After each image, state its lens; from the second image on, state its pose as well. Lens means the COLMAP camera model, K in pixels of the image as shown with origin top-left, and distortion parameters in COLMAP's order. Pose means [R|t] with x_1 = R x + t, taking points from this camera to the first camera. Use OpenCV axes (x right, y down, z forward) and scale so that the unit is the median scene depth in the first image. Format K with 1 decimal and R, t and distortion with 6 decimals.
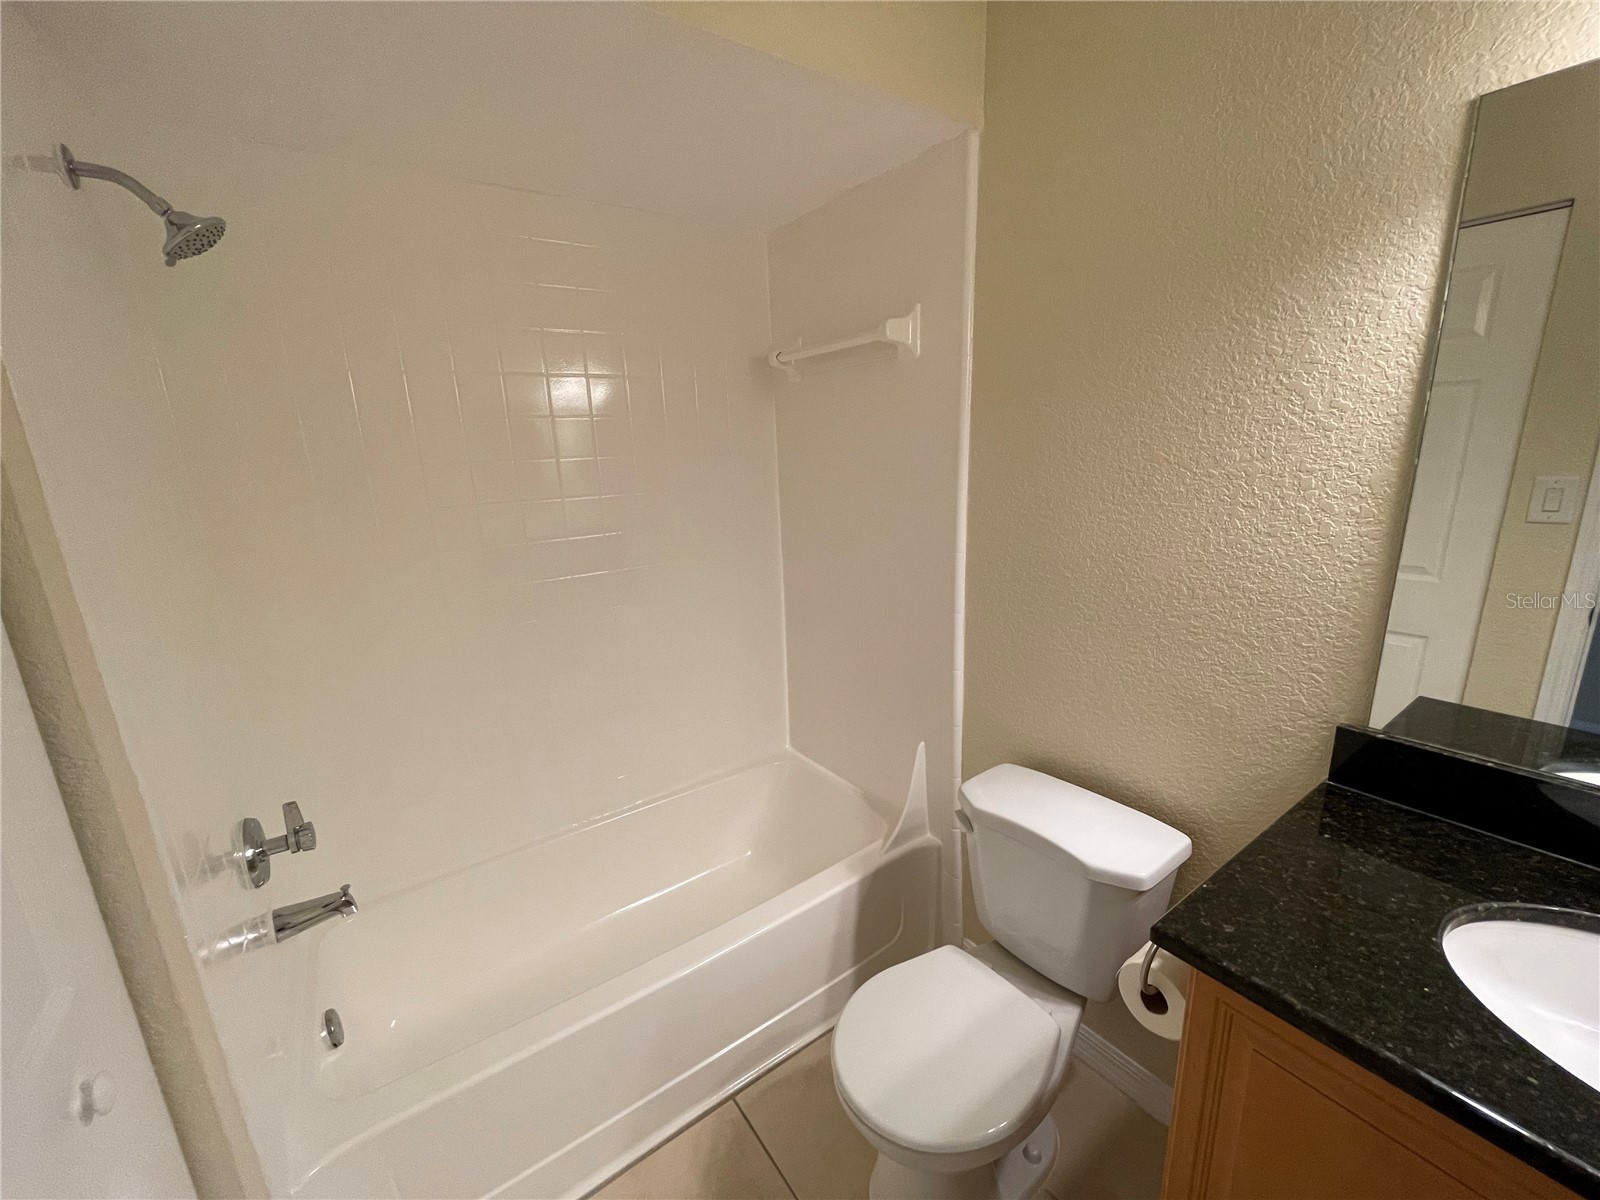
lens RADIAL K [[643.8, 0, 796.2], [0, 643.8, 600.5], [0, 0, 1]] dist [-0.001406, -0.000471]
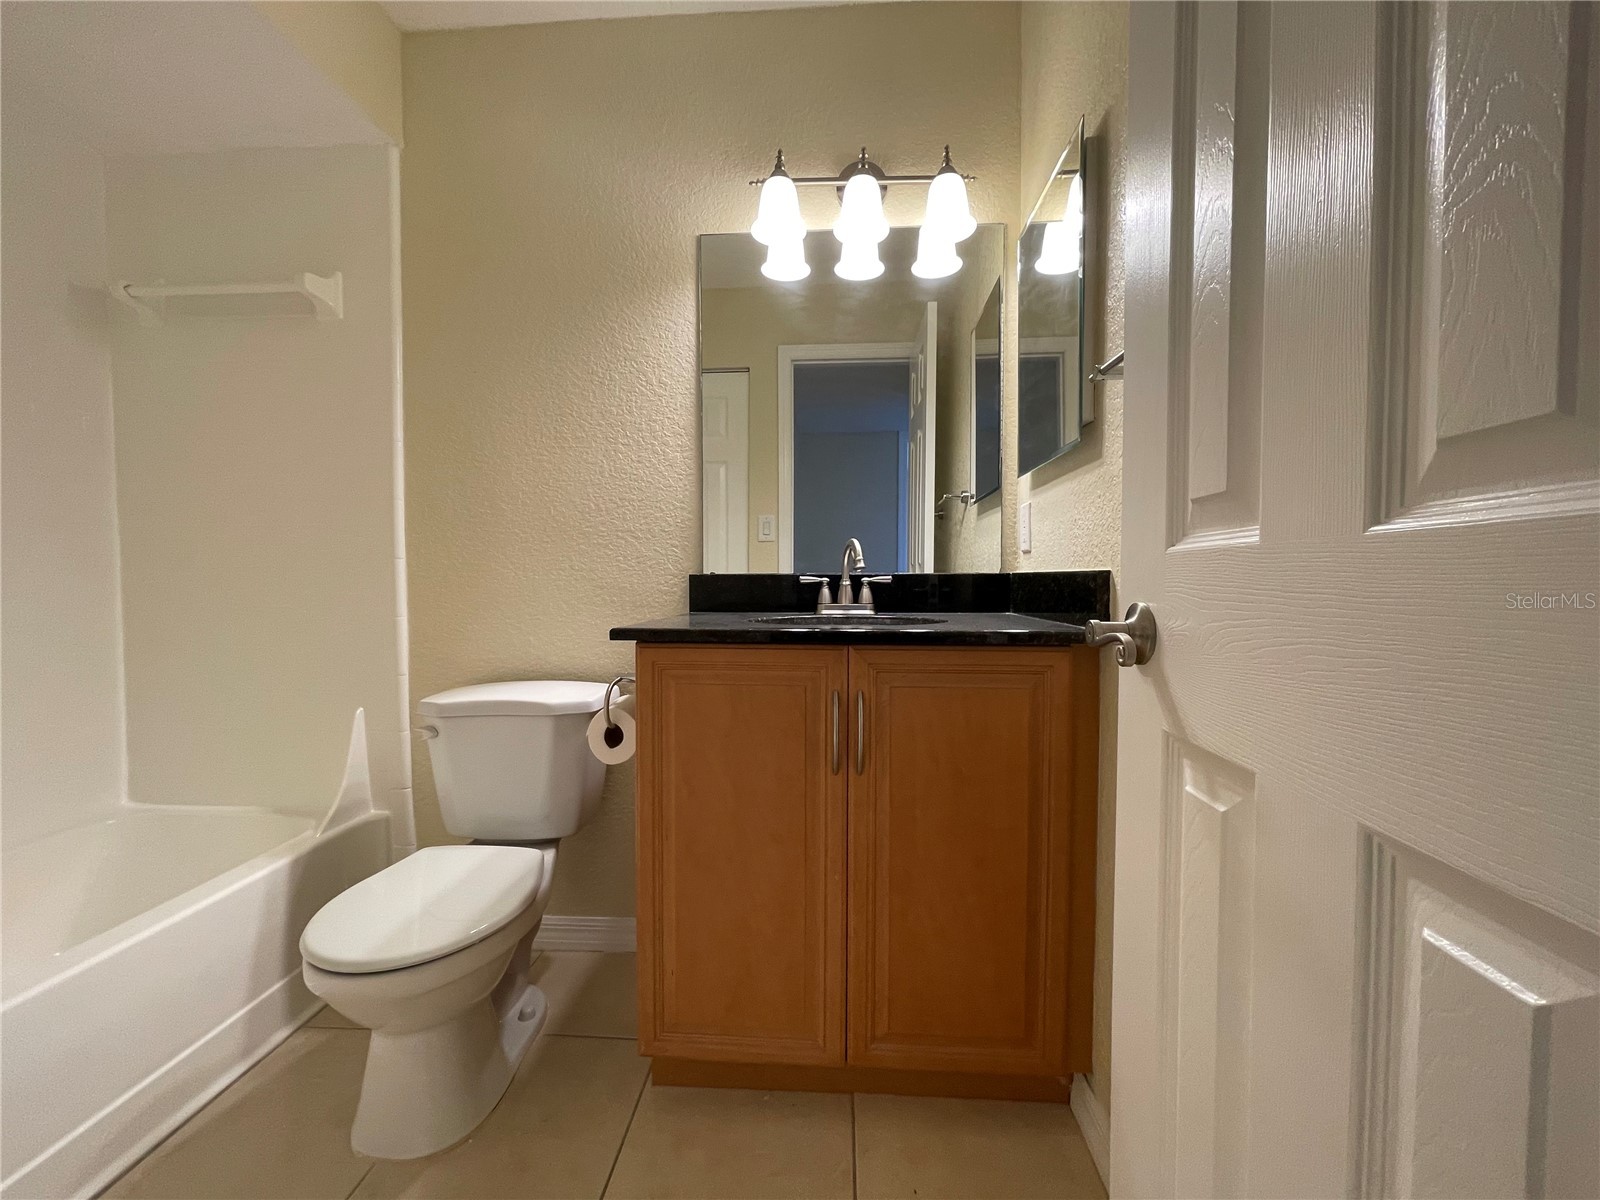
lens RADIAL K [[643.8, 0, 797.5], [0, 643.8, 601.6], [0, 0, 1]] dist [-0.001406, -0.000471]
pose [[0.628837, 0.011572, 0.777451, -0.187735], [0.161300, 0.976196, -0.144996, 0.425719], [-0.760623, 0.216582, 0.612001, -0.138876]]
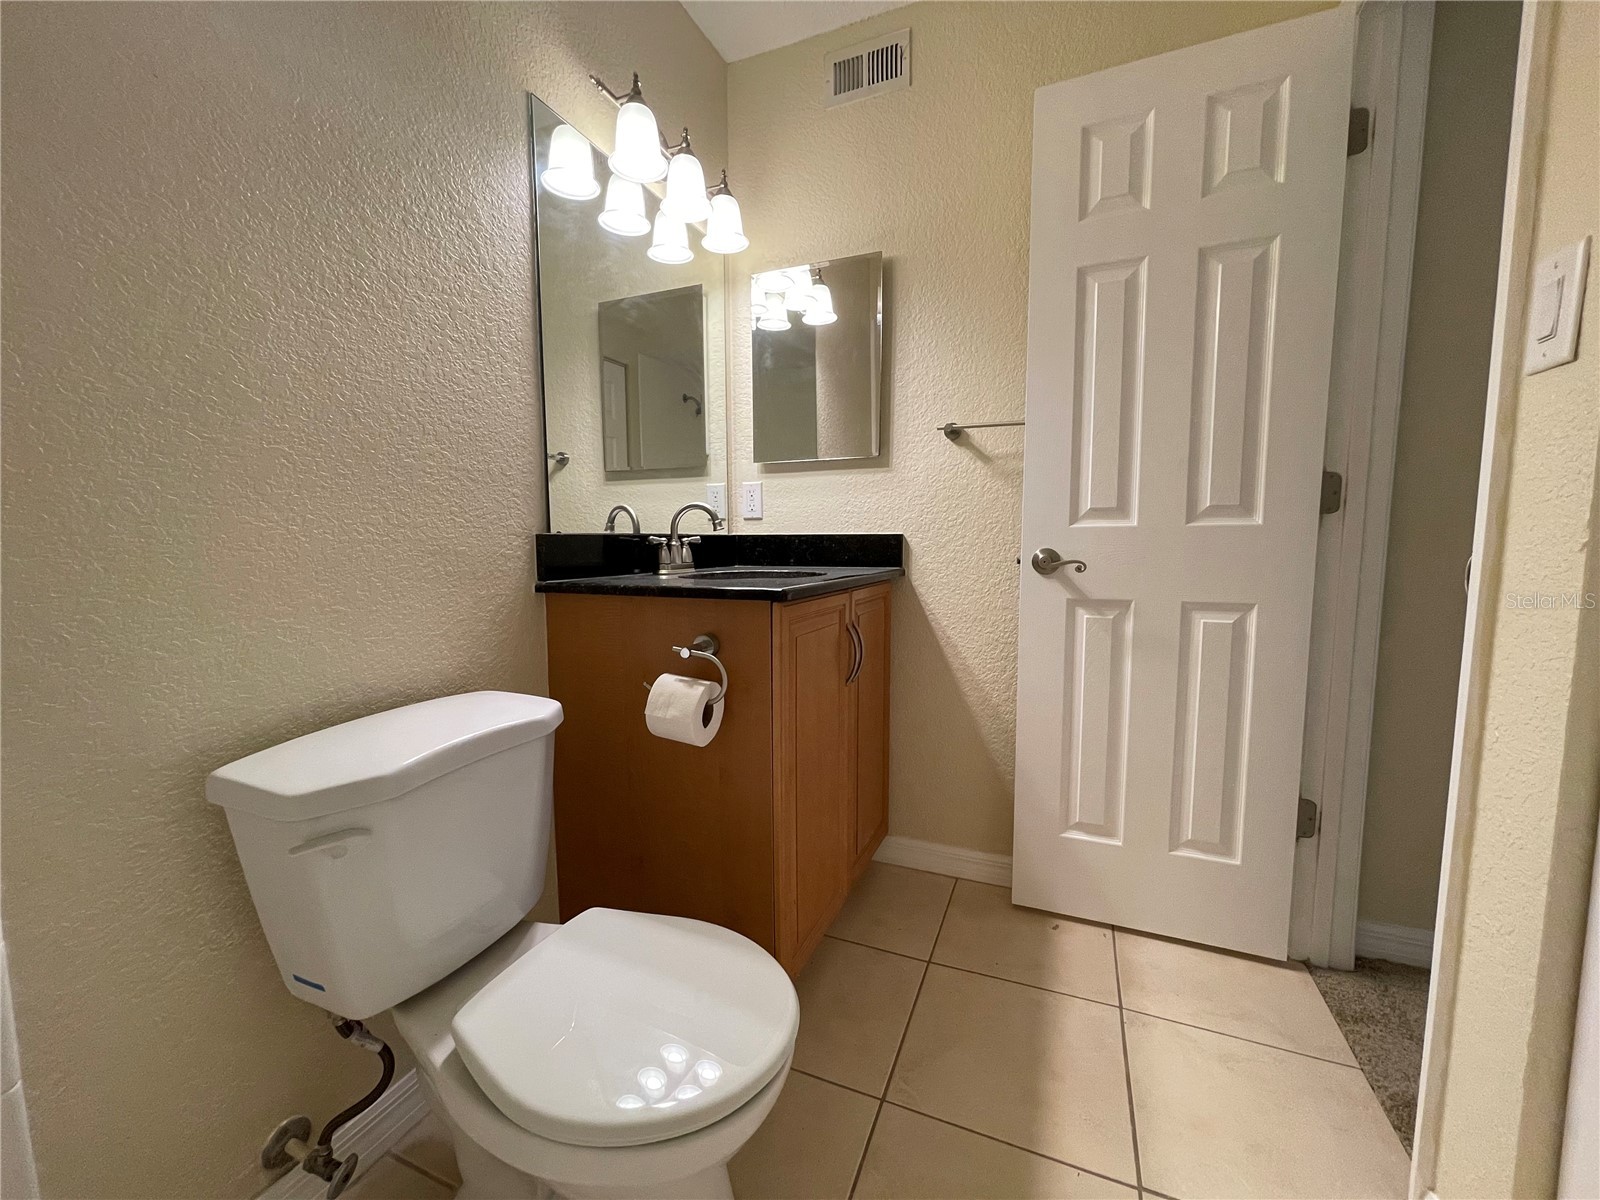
lens RADIAL K [[643.8, 0, 799.7], [0, 643.8, 599.9], [0, 0, 1]] dist [-0.001406, -0.000471]
pose [[-0.528028, -0.037519, 0.848398, -0.409895], [0.224794, 0.957213, 0.182239, 0.160156], [-0.818935, 0.286942, -0.497001, 0.994557]]
